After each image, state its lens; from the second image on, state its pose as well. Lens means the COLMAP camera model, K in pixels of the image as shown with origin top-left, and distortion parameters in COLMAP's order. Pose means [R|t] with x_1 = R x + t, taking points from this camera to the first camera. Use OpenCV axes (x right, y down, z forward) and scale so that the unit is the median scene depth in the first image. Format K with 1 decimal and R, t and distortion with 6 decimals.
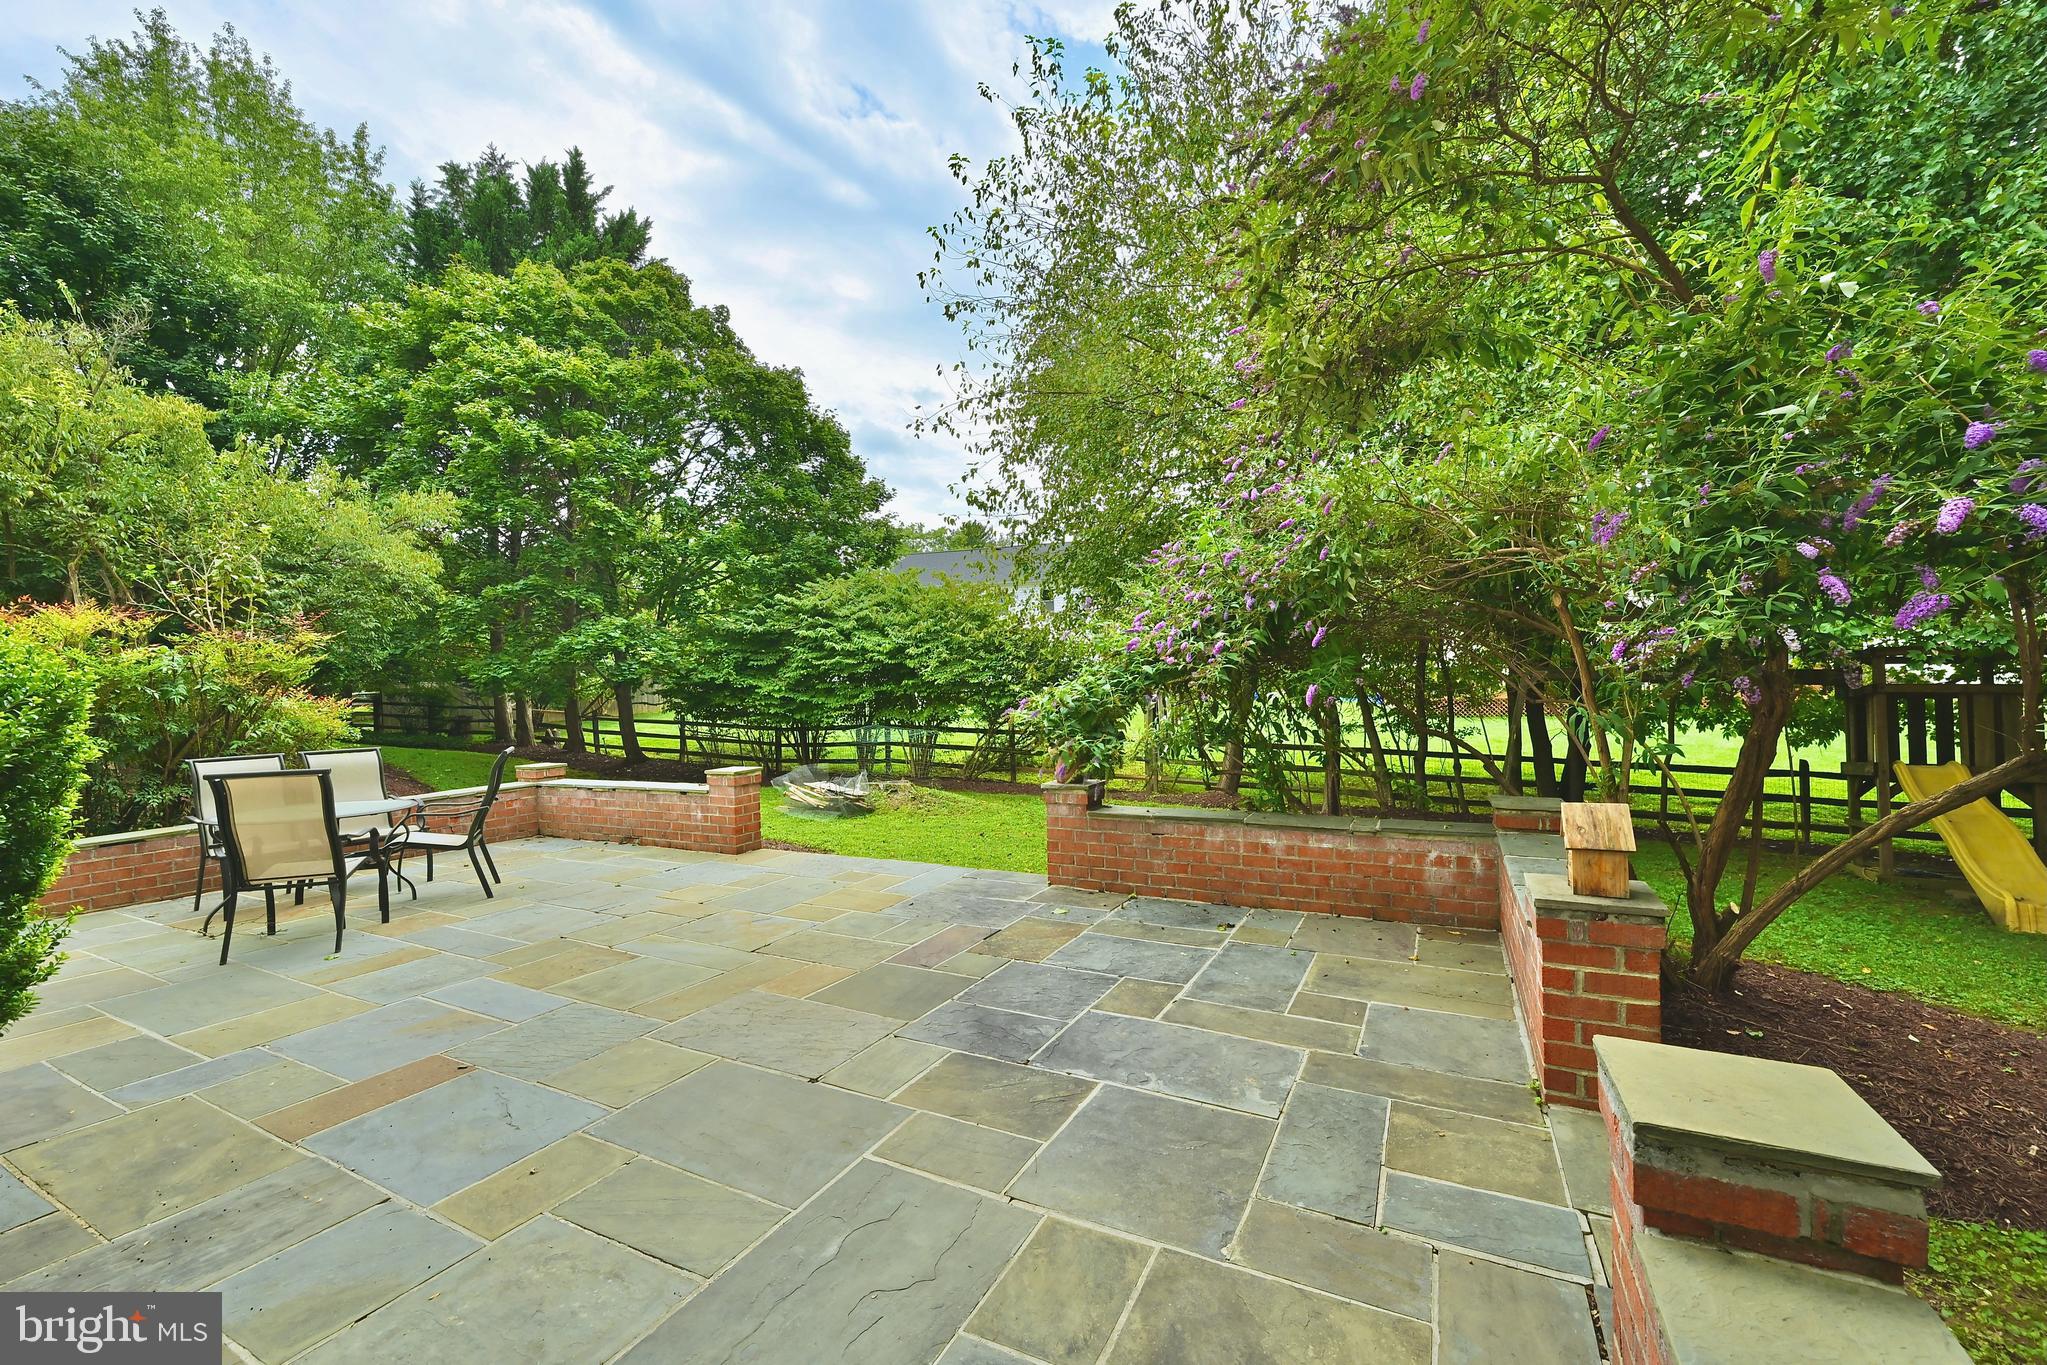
lens RADIAL K [[835.6, 0, 1022.3], [0, 835.6, 690.3], [0, 0, 1]] dist [-0.001645, -0.000224]
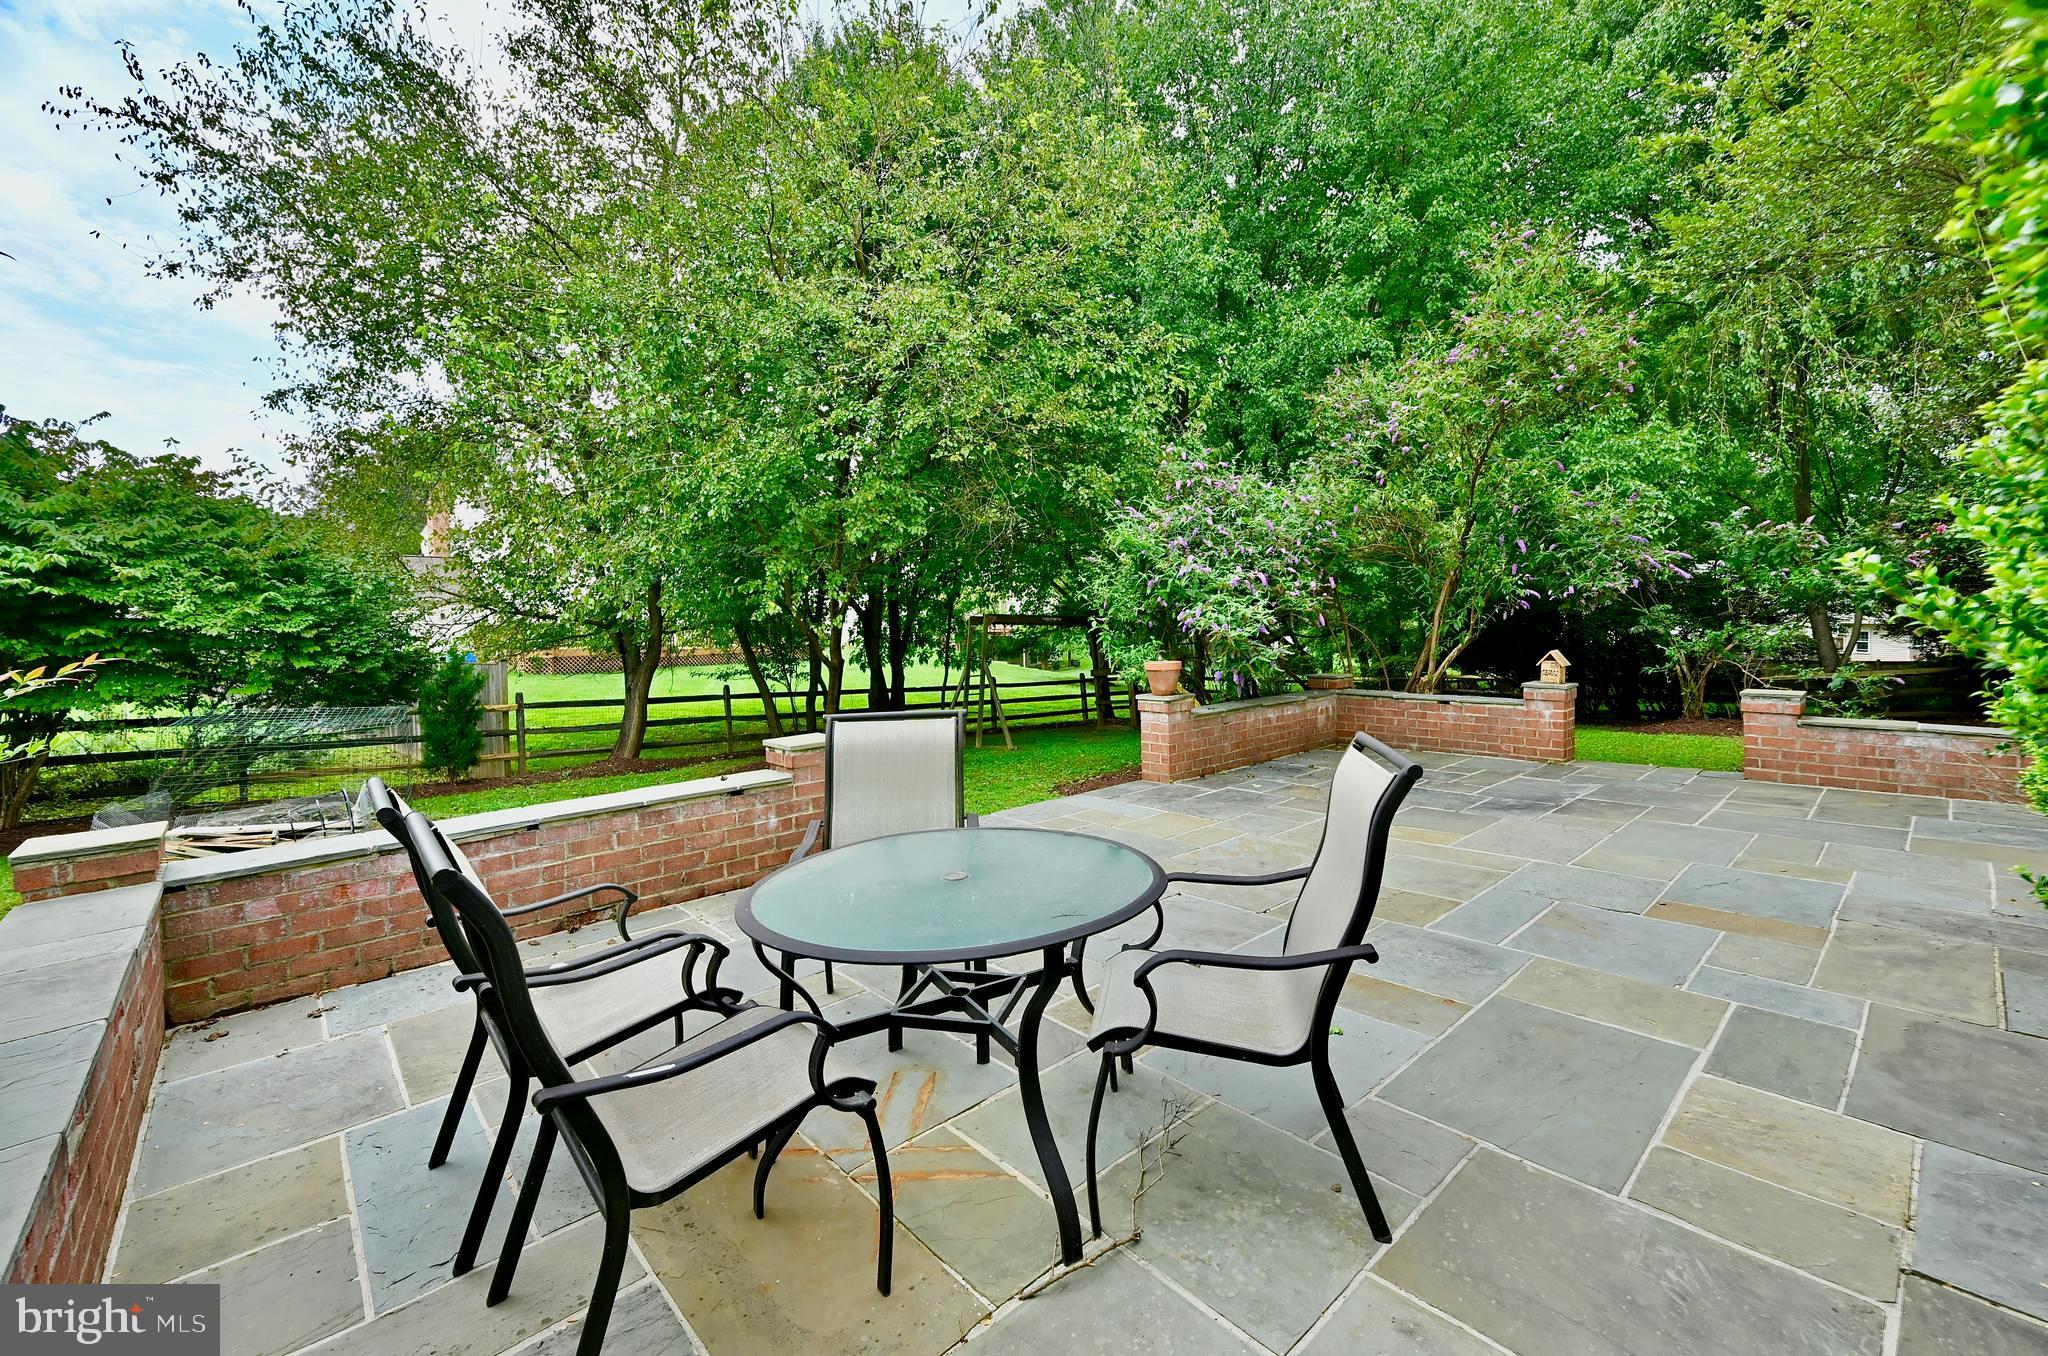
lens RADIAL K [[857.1, 0, 1024.2], [0, 857.1, 676.5], [0, 0, 1]] dist [0.001625, 0.000144]
pose [[0.335873, -0.047925, 0.940687, -2.325628], [0.025680, 0.998799, 0.041716, 0.057080], [-0.941557, 0.010145, 0.336701, 1.583766]]
